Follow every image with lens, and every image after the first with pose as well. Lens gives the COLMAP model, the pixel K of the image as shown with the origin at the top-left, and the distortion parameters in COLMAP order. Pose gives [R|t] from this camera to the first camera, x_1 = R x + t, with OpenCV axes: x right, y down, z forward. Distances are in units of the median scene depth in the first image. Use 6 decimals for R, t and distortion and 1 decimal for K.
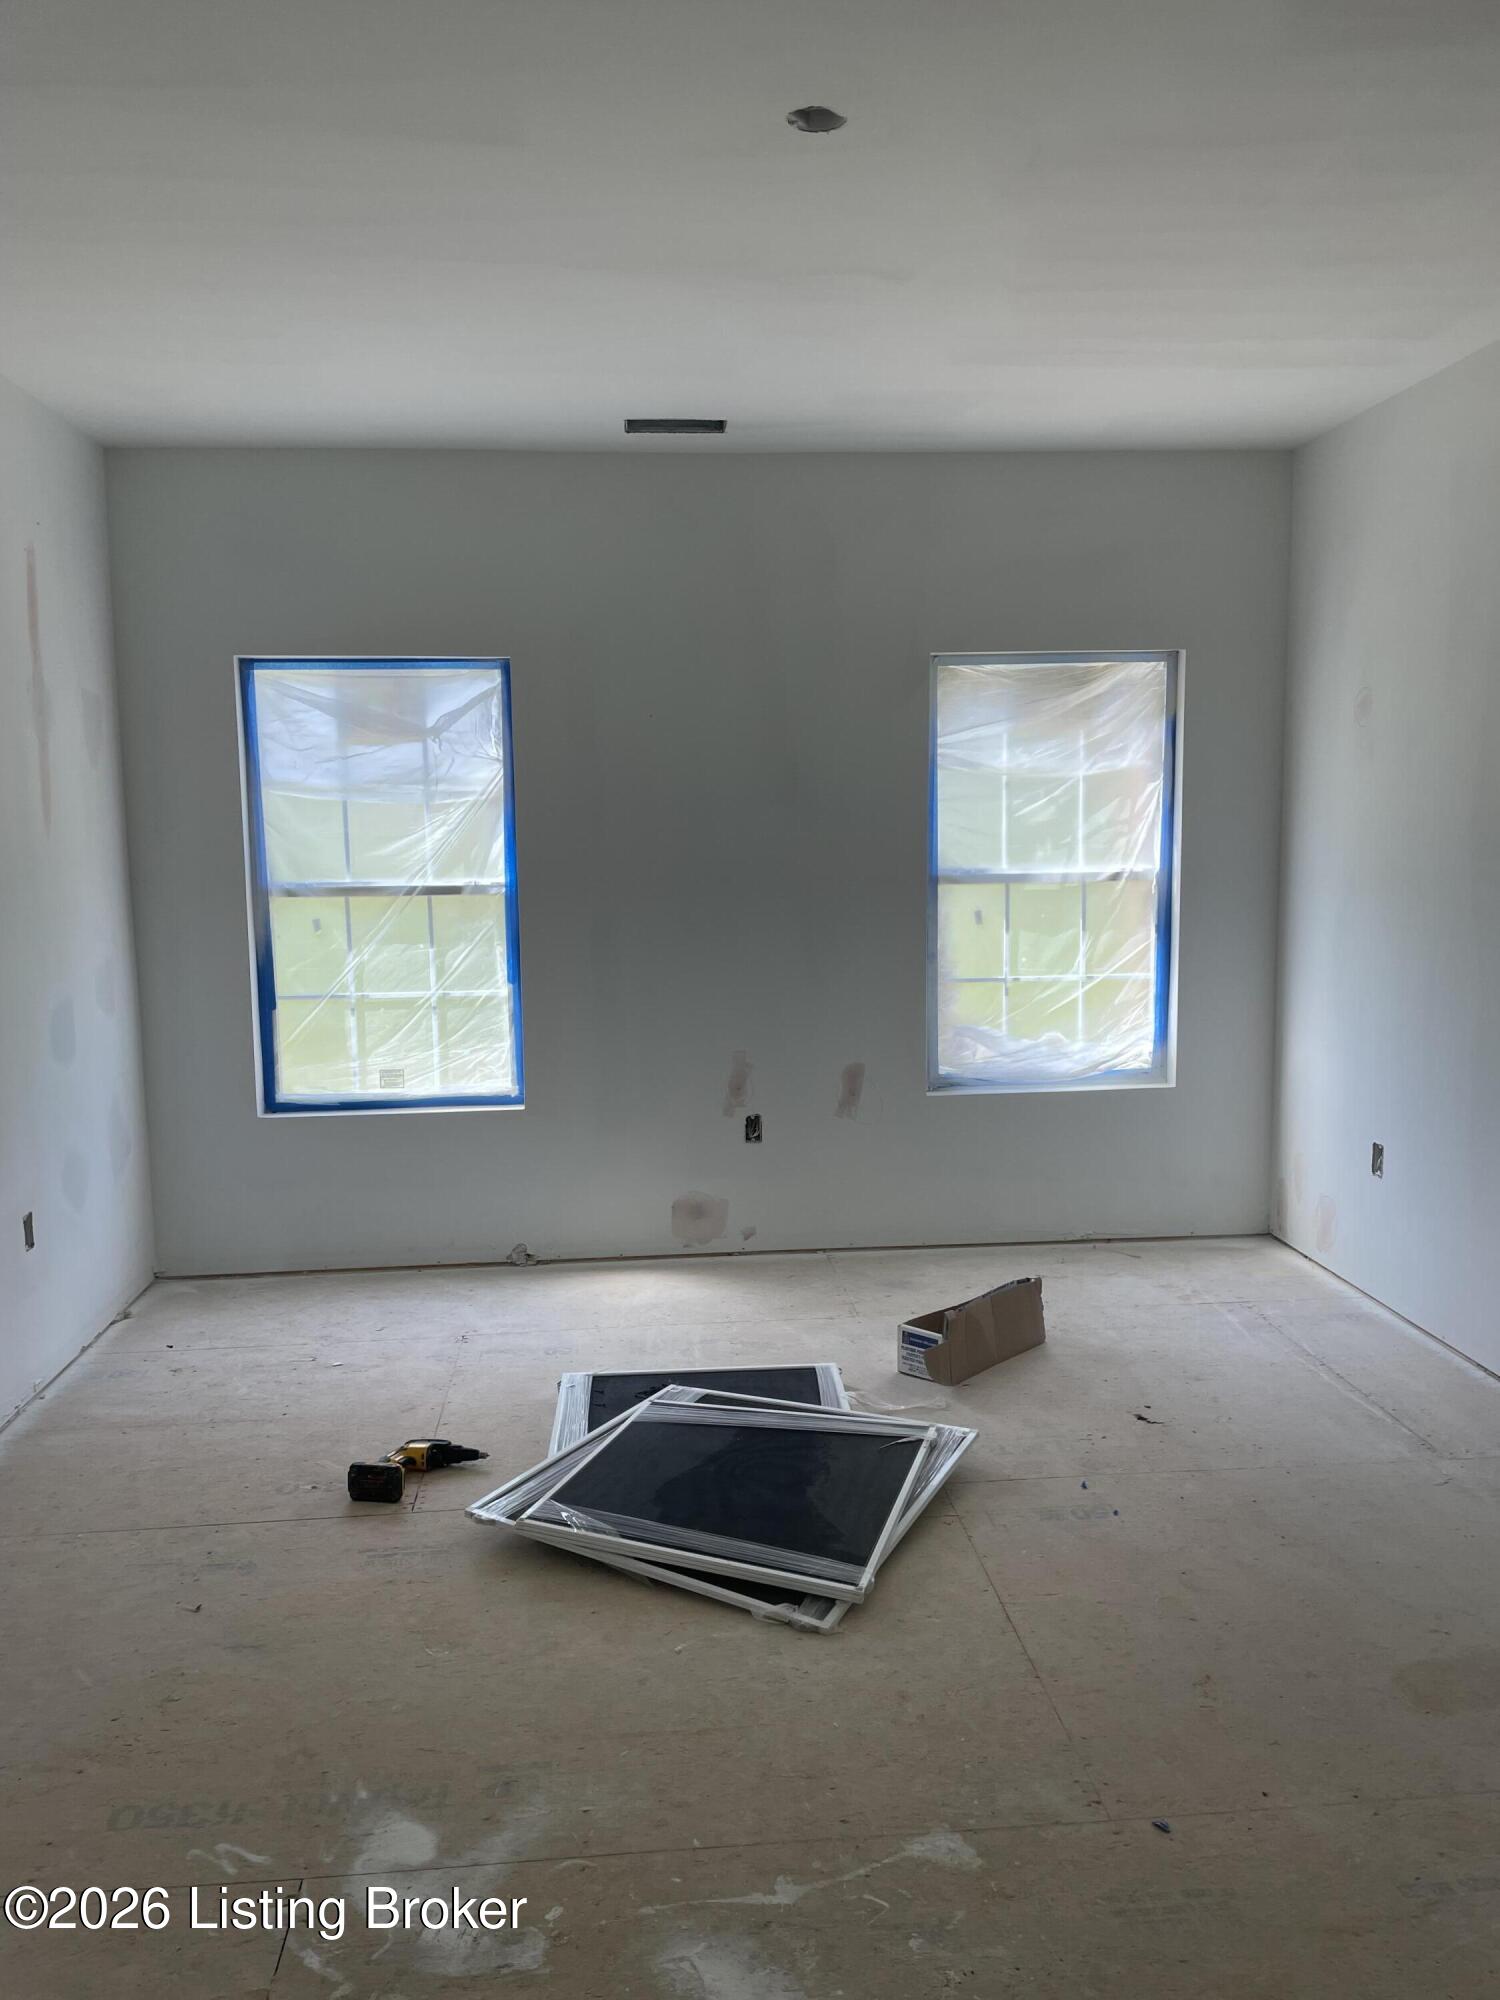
lens RADIAL K [[1529.8, 0, 753.7], [0, 1529.8, 1002.6], [0, 0, 1]] dist [0.076204, -0.093075]
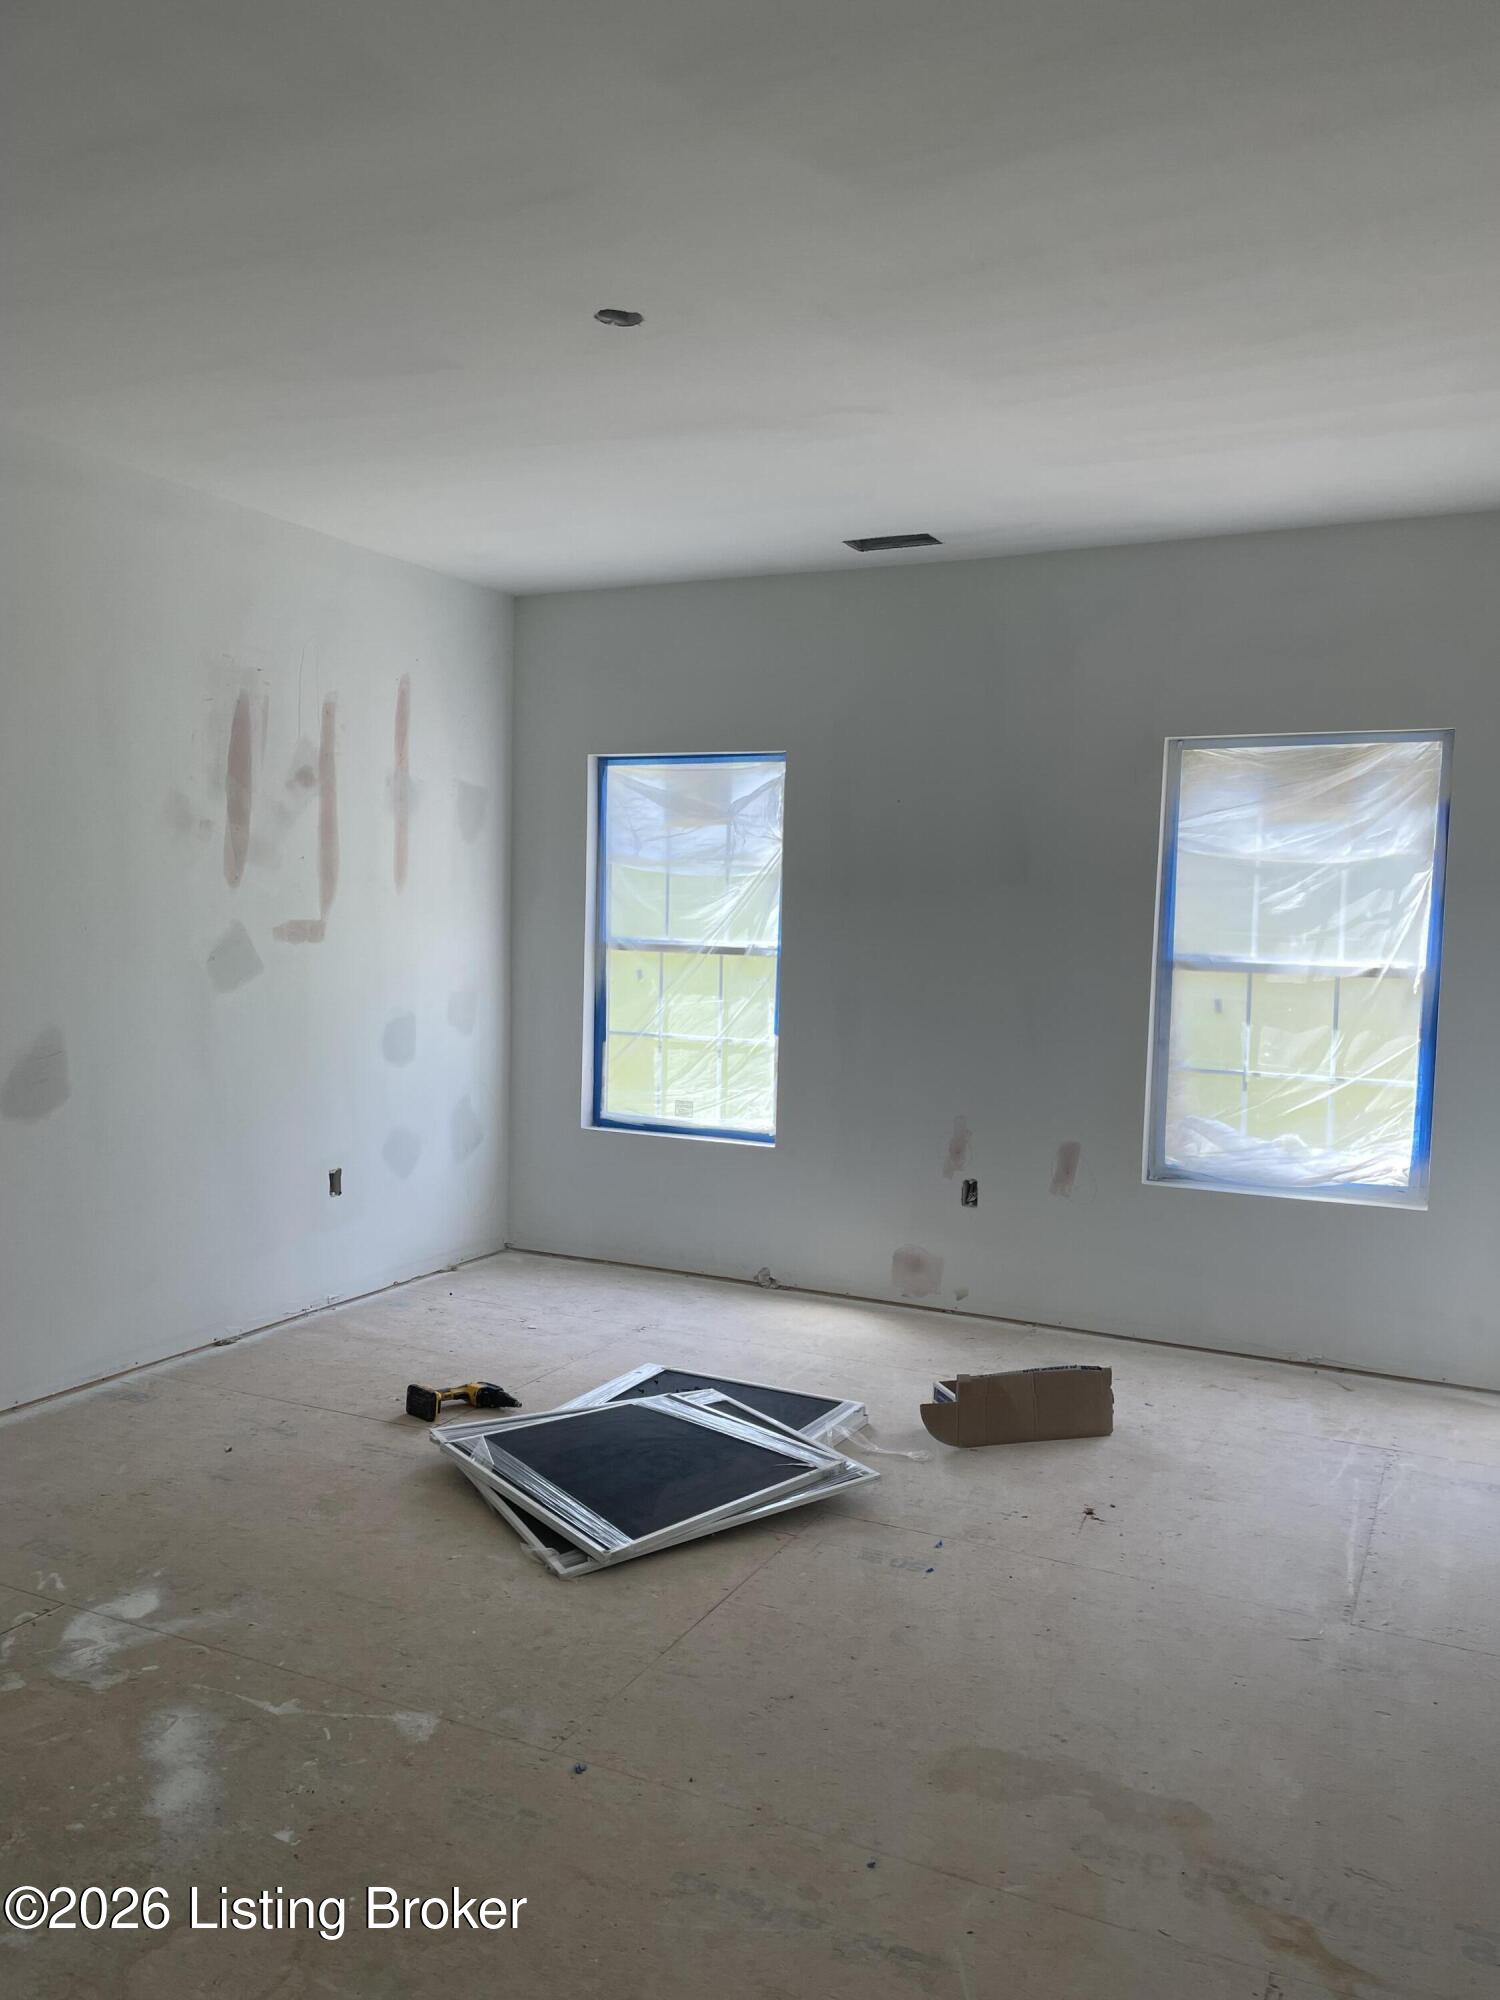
lens RADIAL K [[1529.8, 0, 766.5], [0, 1529.8, 1003.5], [0, 0, 1]] dist [0.076204, -0.093075]
pose [[0.857471, 0.067129, -0.510134, 0.410392], [-0.094959, 0.995068, -0.028671, -0.002850], [0.505693, 0.073026, 0.859617, 0.024073]]
